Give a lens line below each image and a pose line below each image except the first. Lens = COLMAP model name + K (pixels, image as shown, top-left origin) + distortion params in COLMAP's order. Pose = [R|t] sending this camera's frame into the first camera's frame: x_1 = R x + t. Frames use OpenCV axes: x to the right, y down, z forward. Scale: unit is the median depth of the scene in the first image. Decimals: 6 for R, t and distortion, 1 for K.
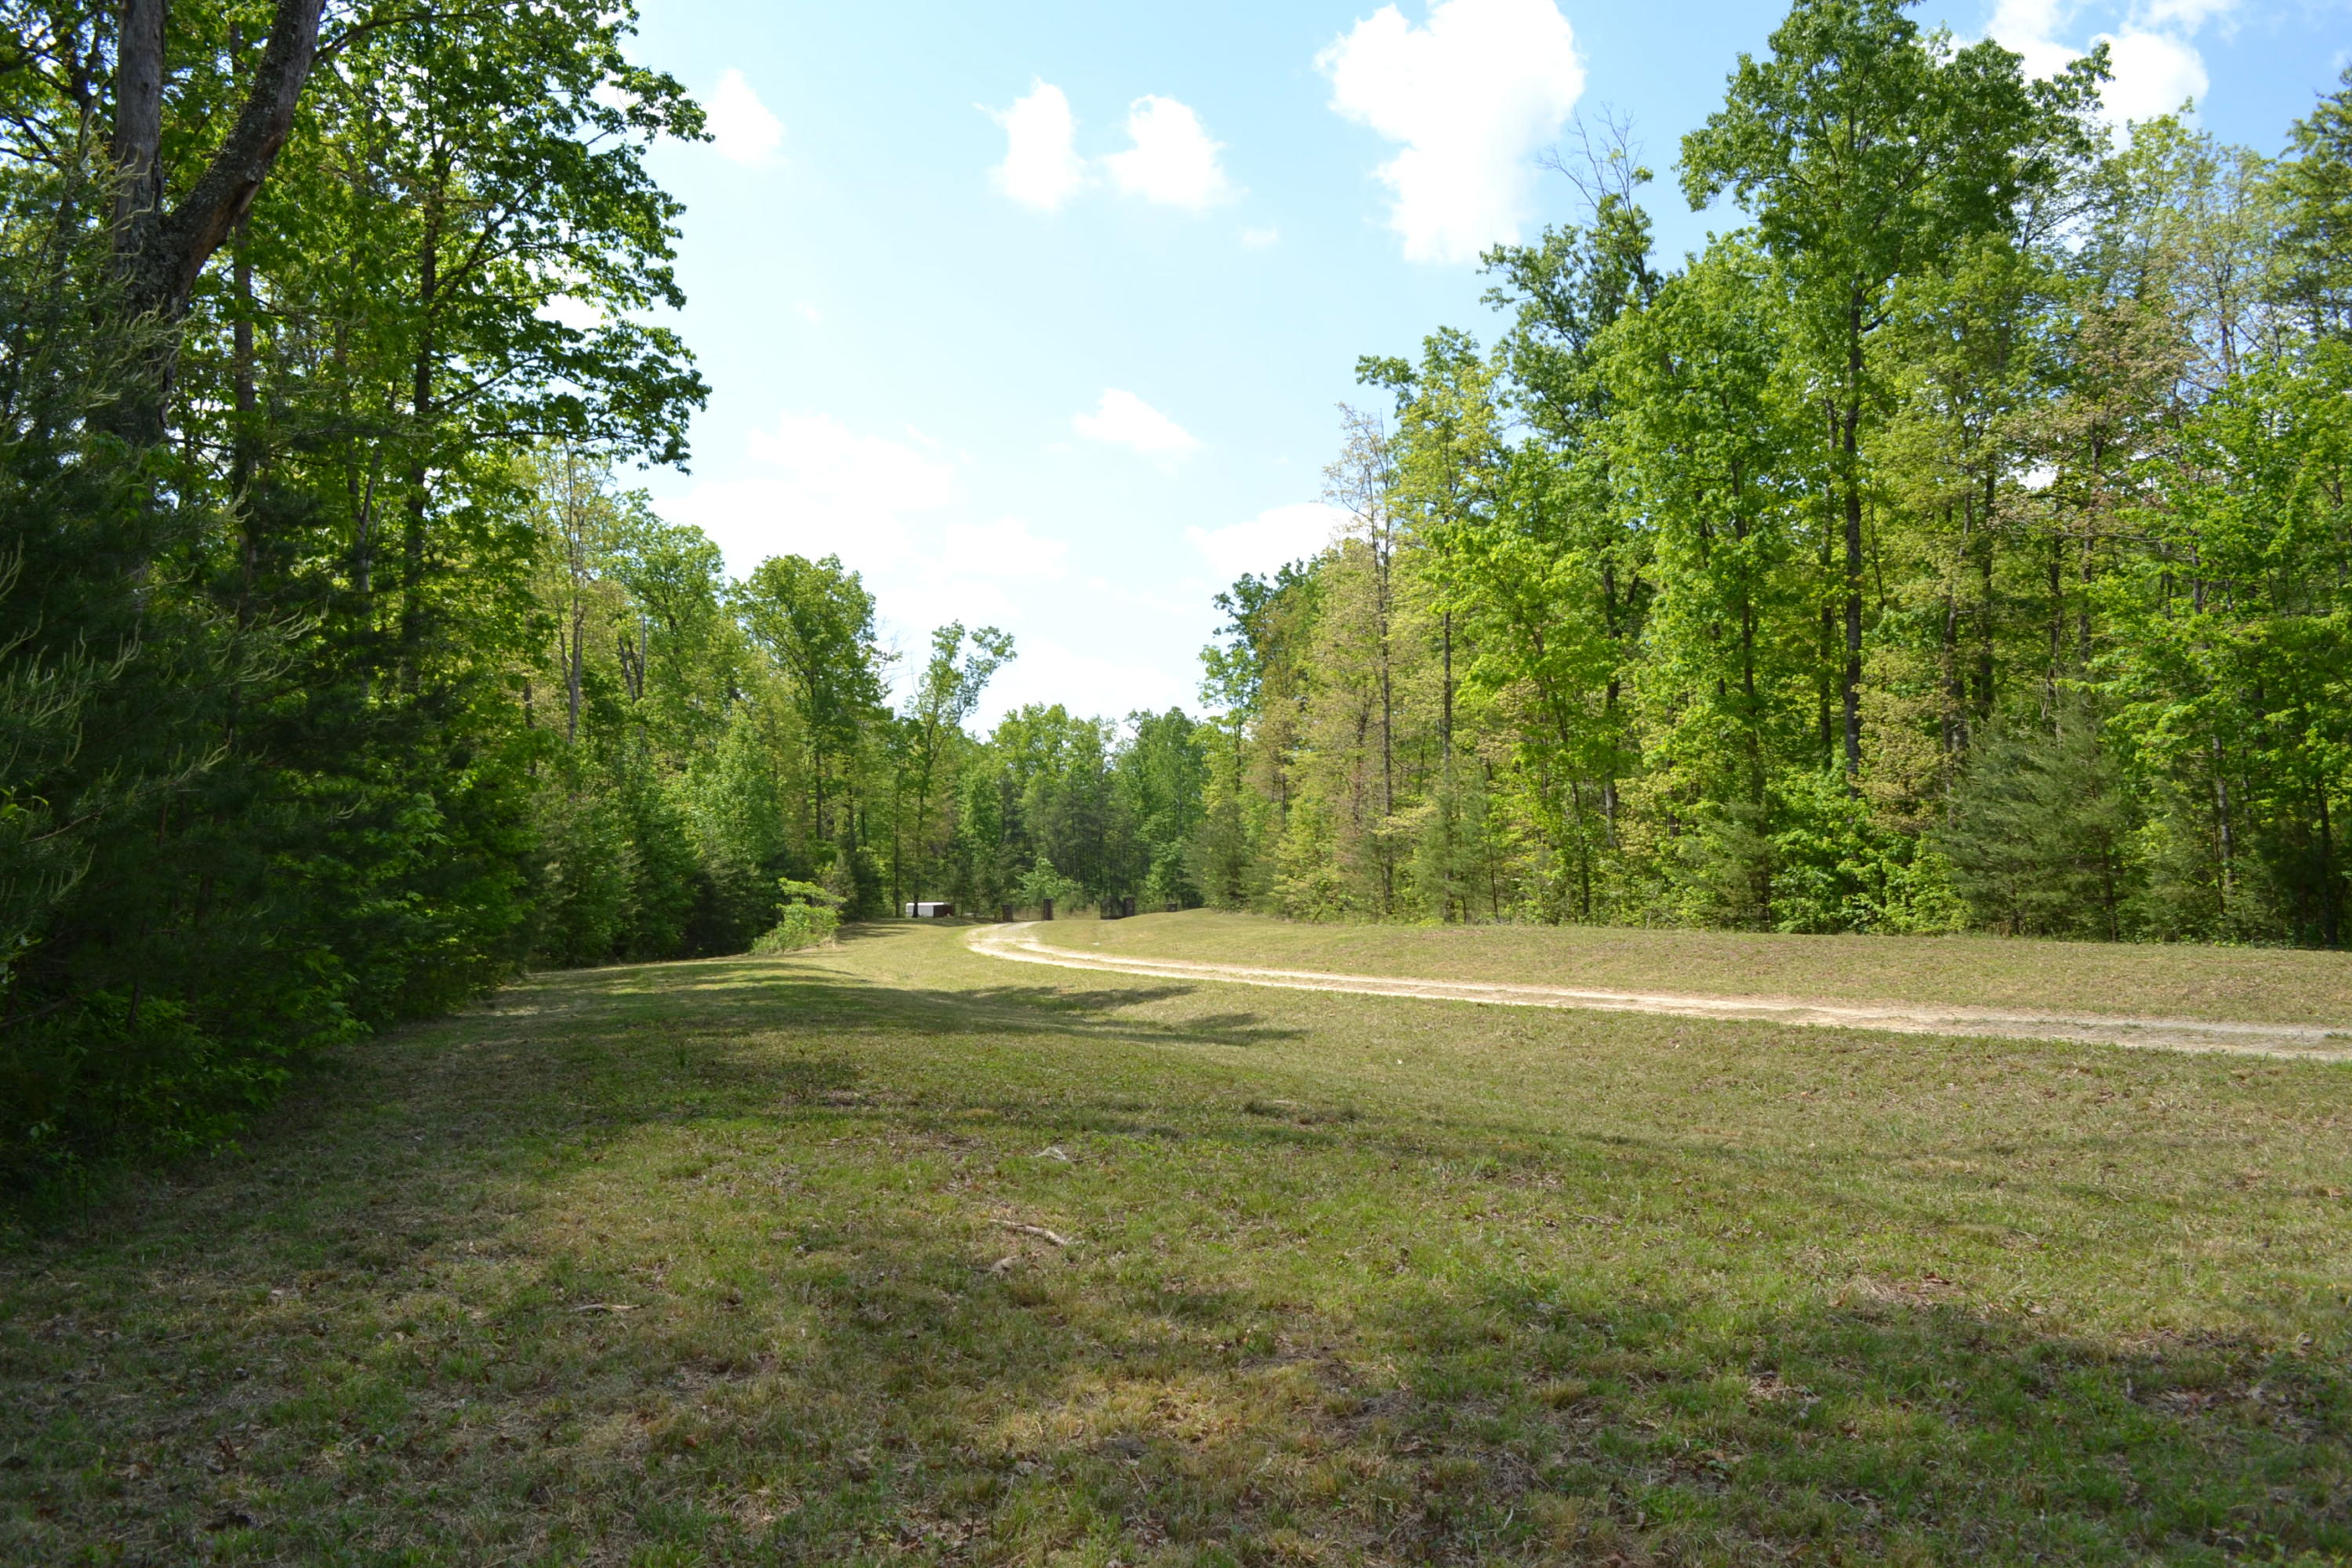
lens RADIAL K [[1890.4, 0, 1157.7], [0, 1890.4, 797.4], [0, 0, 1]] dist [-0.088318, 0.019202]
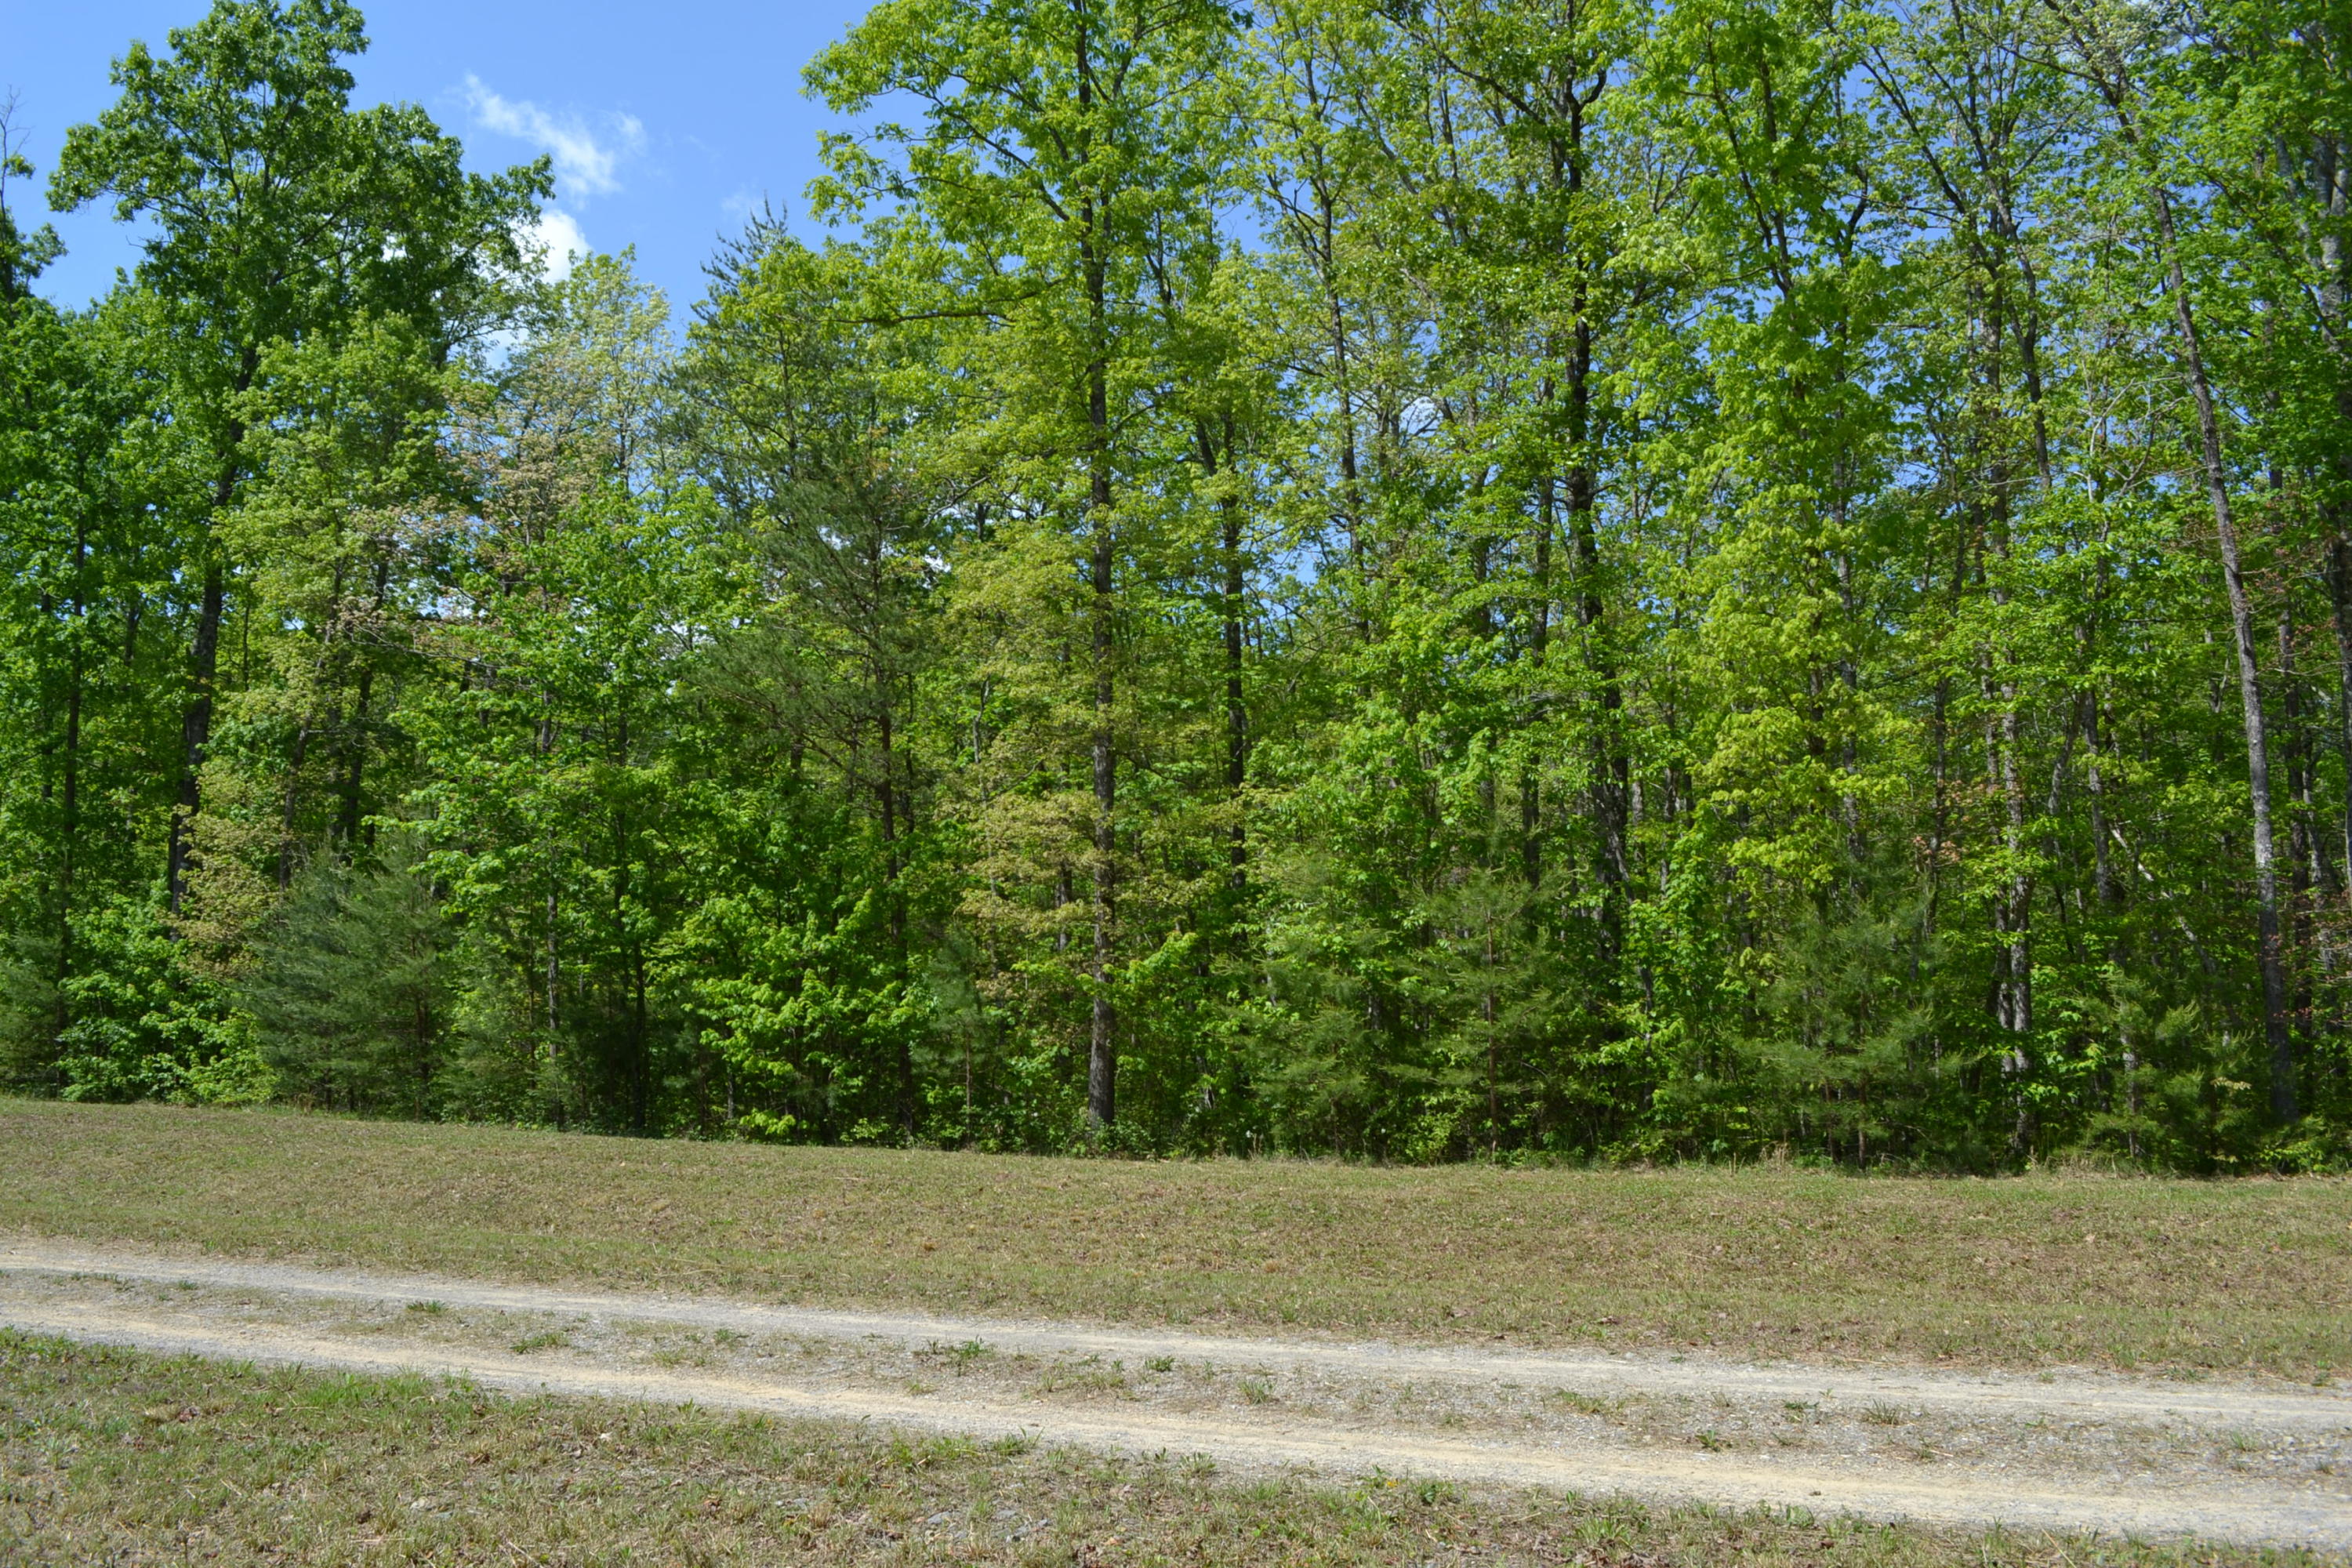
lens RADIAL K [[1890.4, 0, 1181.9], [0, 1890.4, 771.7], [0, 0, 1]] dist [-0.088318, 0.019202]
pose [[0.708892, 0.112871, 0.696227, 0.118652], [-0.047048, 0.992481, -0.112996, -0.002078], [-0.703746, 0.047345, 0.708872, 0.099289]]
